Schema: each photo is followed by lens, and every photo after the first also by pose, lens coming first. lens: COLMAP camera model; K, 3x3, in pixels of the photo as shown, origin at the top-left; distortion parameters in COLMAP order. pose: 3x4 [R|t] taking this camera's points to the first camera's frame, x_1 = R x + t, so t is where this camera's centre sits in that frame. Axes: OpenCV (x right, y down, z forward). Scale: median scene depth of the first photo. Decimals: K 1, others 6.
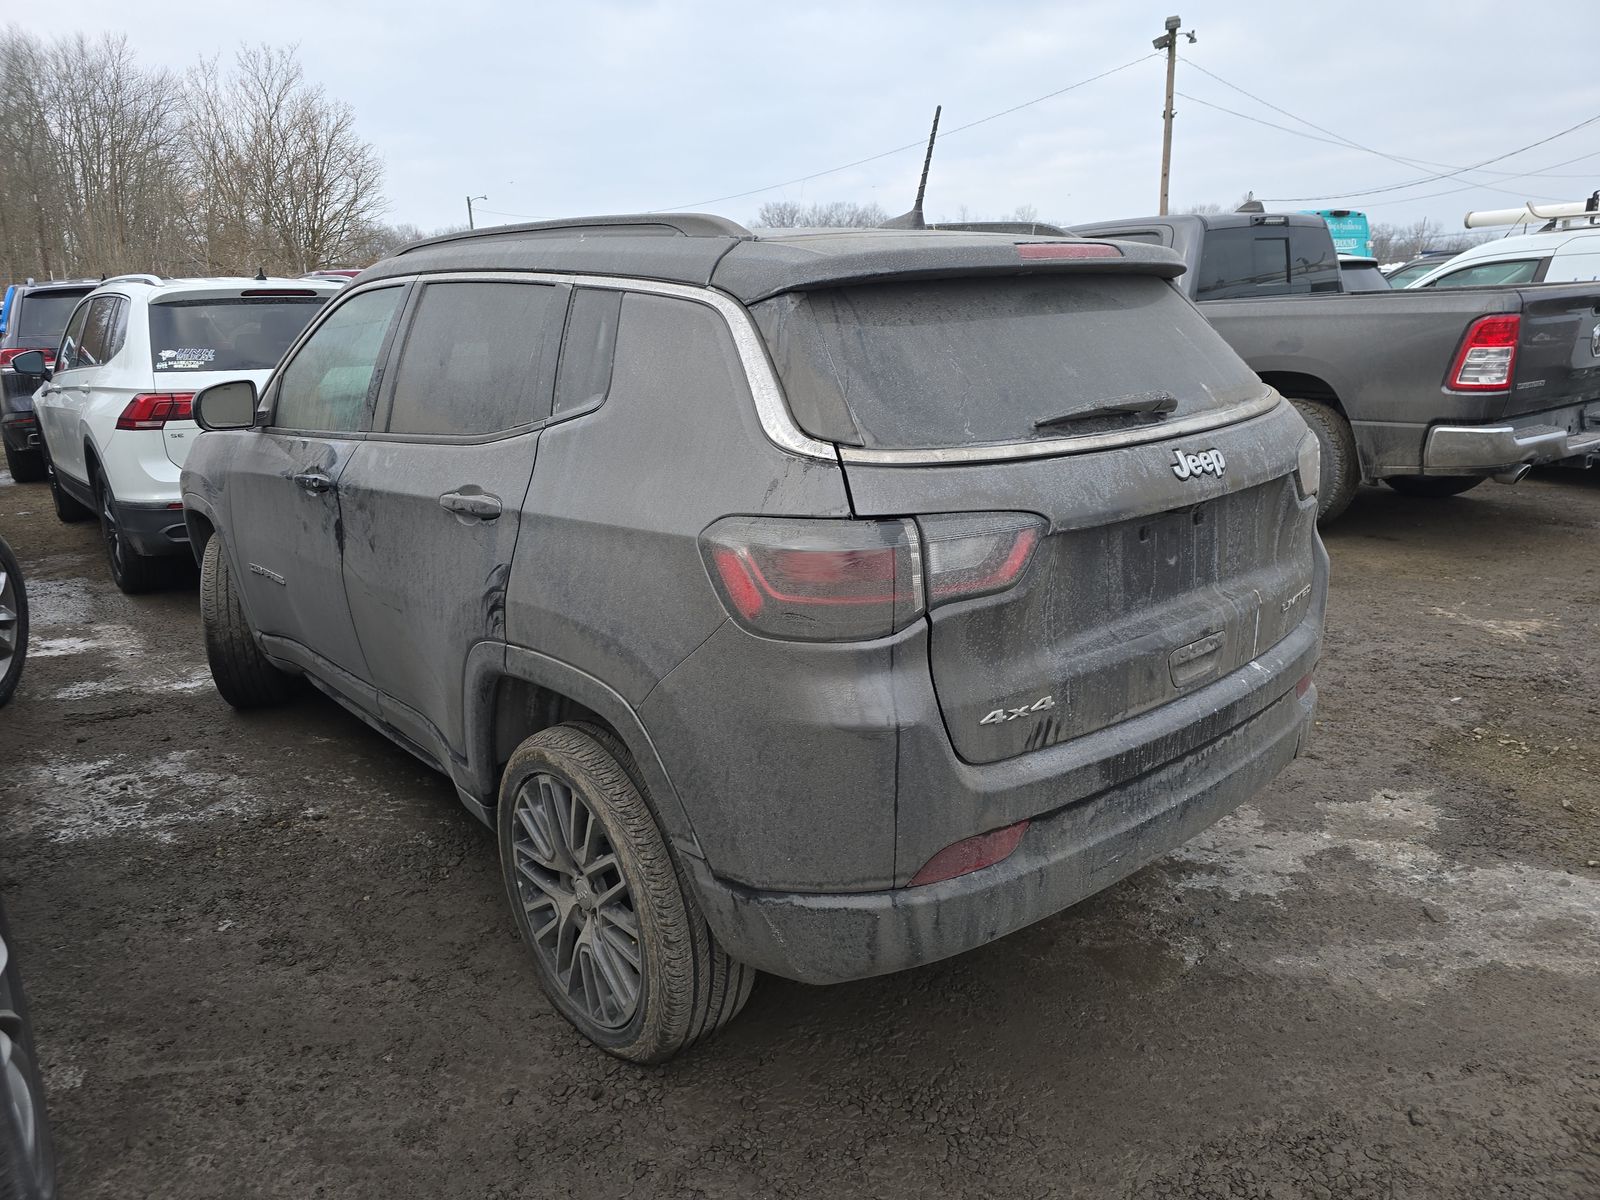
lens RADIAL K [[1096.6, 0, 806.8], [0, 1096.6, 602.9], [0, 0, 1]] dist [0.042731, -0.031461]
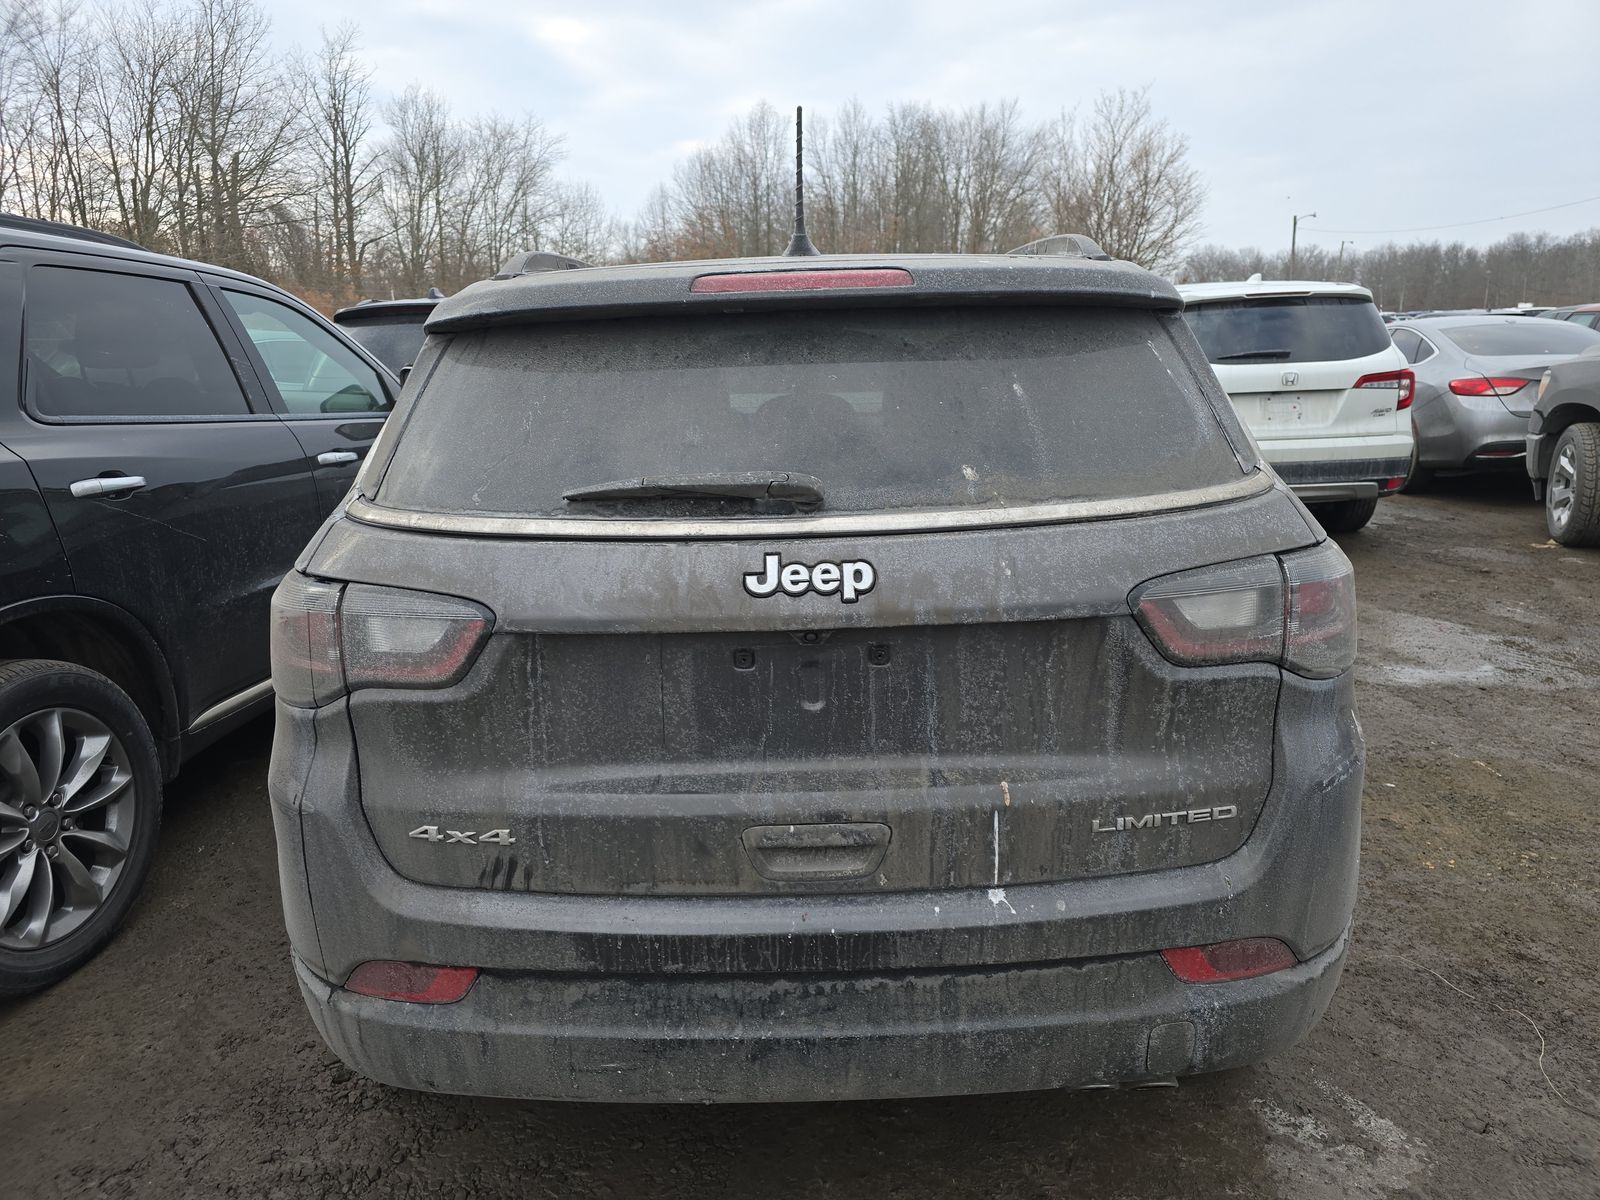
lens RADIAL K [[1096.6, 0, 802.9], [0, 1096.6, 594.1], [0, 0, 1]] dist [0.042731, -0.031461]
pose [[0.750399, 0.154782, -0.642607, 0.804088], [-0.171820, 0.984453, 0.036480, -0.140264], [0.638263, 0.083038, 0.765327, 0.458017]]
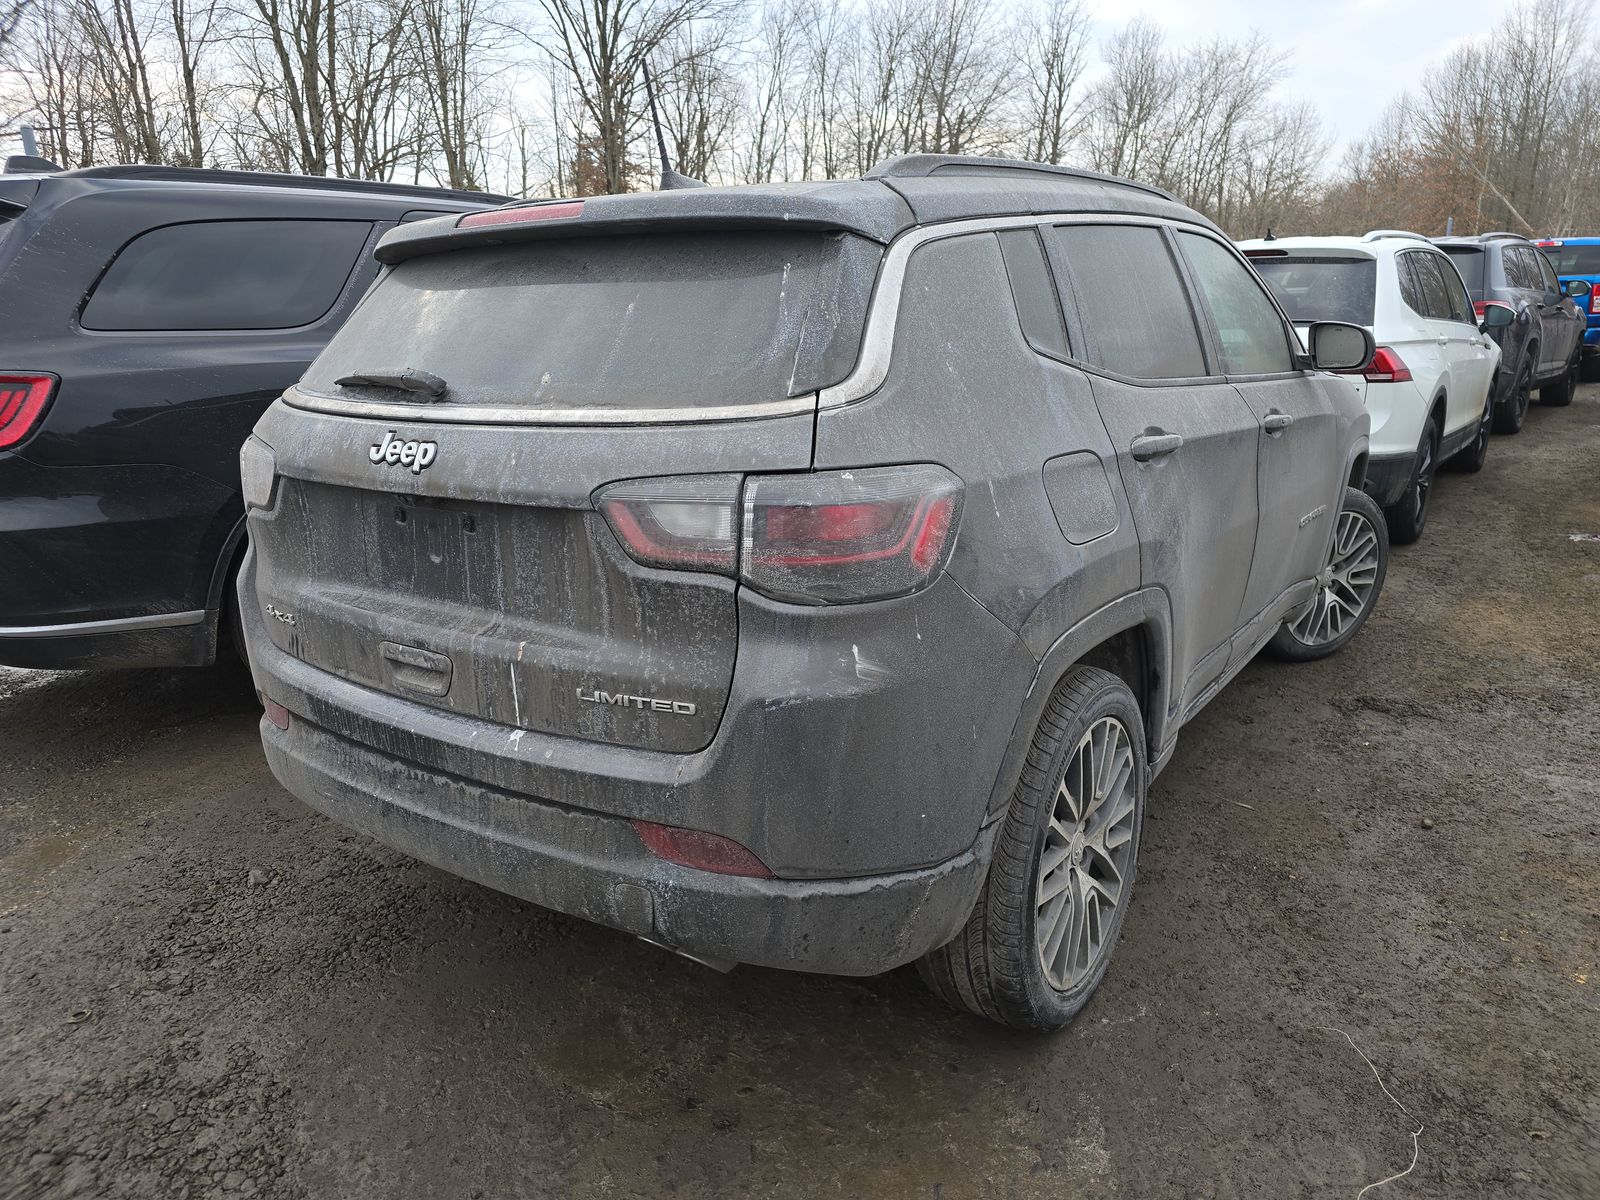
lens RADIAL K [[1096.6, 0, 803.3], [0, 1096.6, 597.4], [0, 0, 1]] dist [0.042731, -0.031461]
pose [[0.238421, 0.273137, -0.931961, 1.307865], [-0.242228, 0.946031, 0.215292, -0.287393], [0.940469, 0.174416, 0.291715, 1.063498]]
